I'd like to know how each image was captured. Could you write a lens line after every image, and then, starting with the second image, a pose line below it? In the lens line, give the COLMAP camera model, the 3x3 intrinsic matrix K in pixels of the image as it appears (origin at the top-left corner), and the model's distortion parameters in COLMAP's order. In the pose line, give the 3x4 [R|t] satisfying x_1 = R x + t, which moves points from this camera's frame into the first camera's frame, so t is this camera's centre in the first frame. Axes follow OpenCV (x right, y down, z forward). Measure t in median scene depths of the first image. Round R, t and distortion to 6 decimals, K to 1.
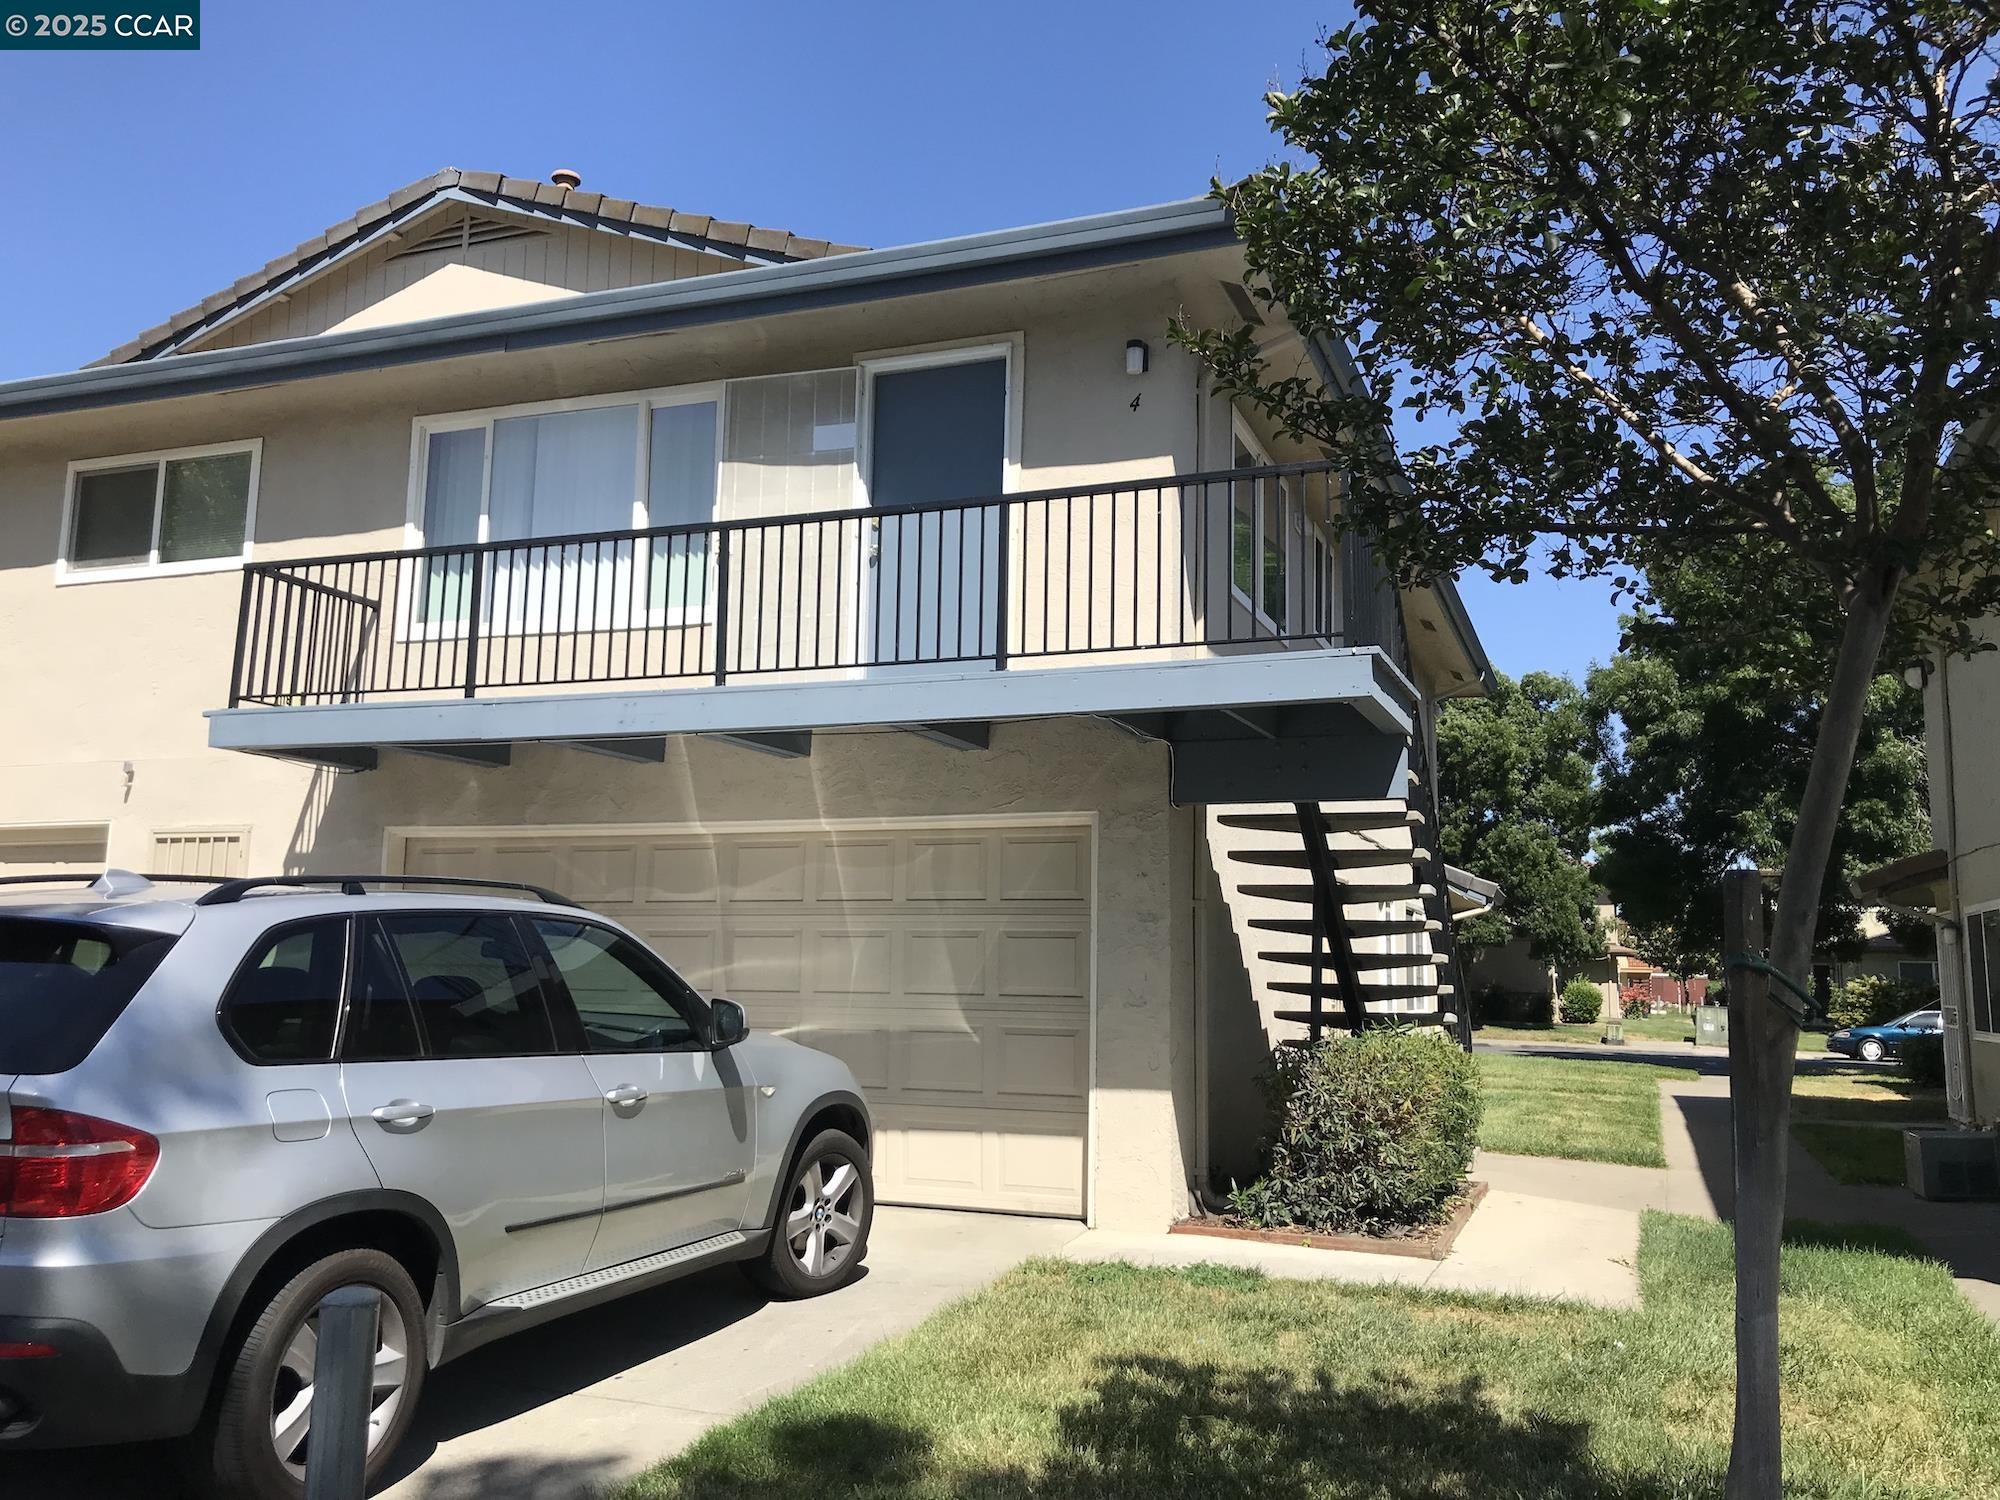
lens RADIAL K [[1609.6, 0, 999.7], [0, 1609.6, 760.2], [0, 0, 1]] dist [0.000858, 0.002393]
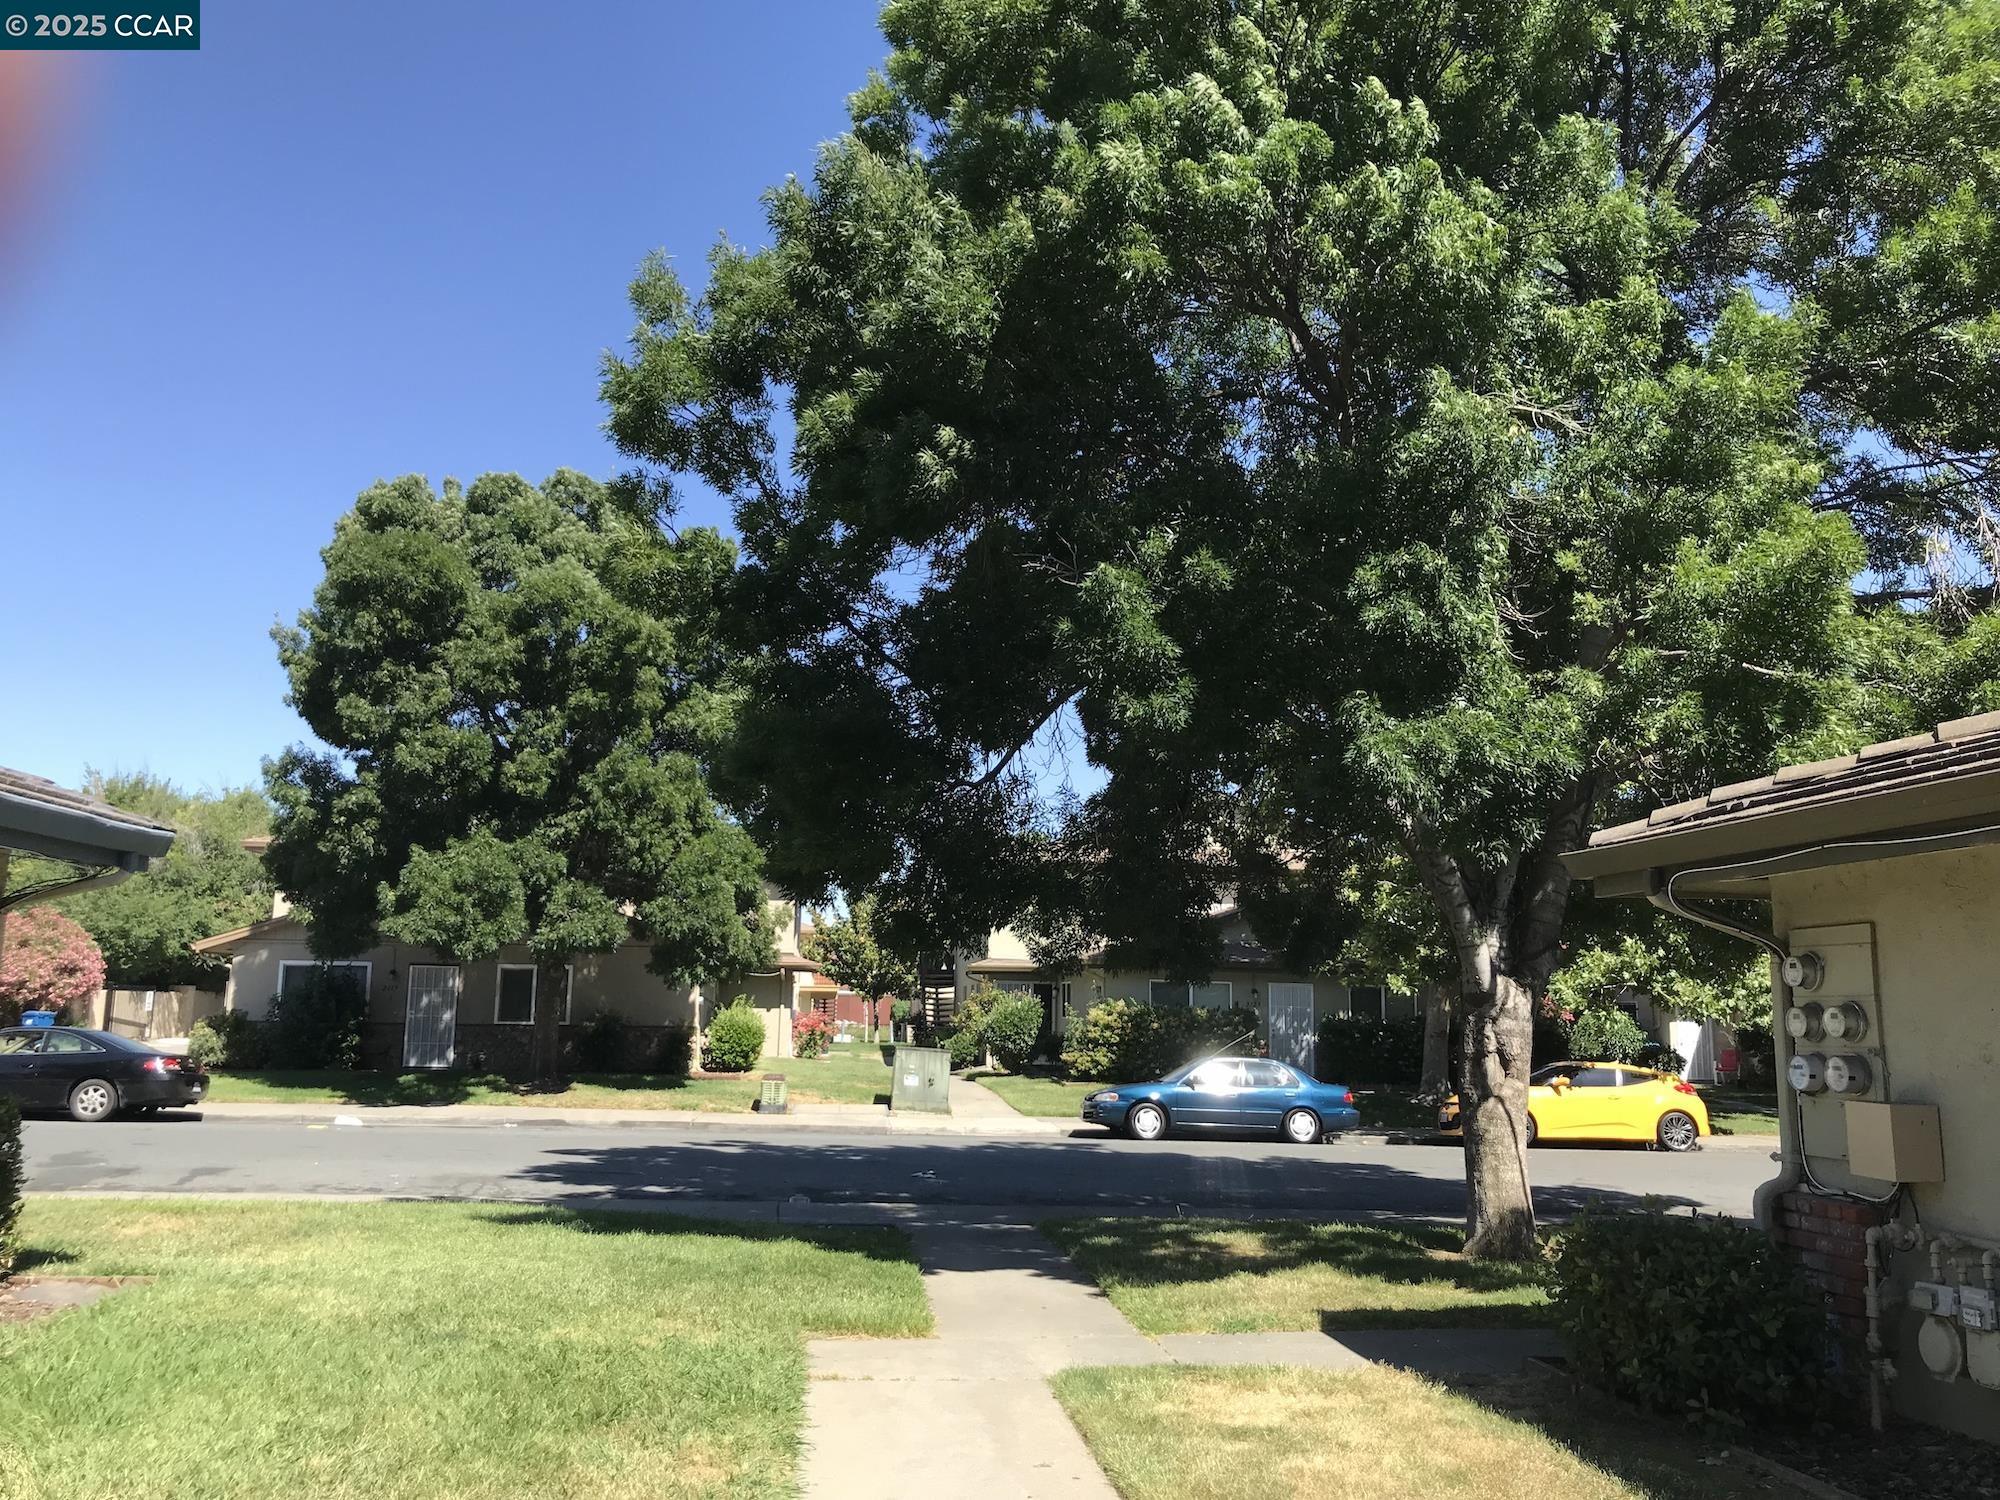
lens RADIAL K [[1609.6, 0, 994.7], [0, 1609.6, 750.8], [0, 0, 1]] dist [0.000858, 0.002393]
pose [[0.888684, 0.068628, 0.453355, 0.157935], [-0.061984, 0.997641, -0.029518, 0.047342], [-0.454311, -0.001868, 0.890841, 0.384841]]
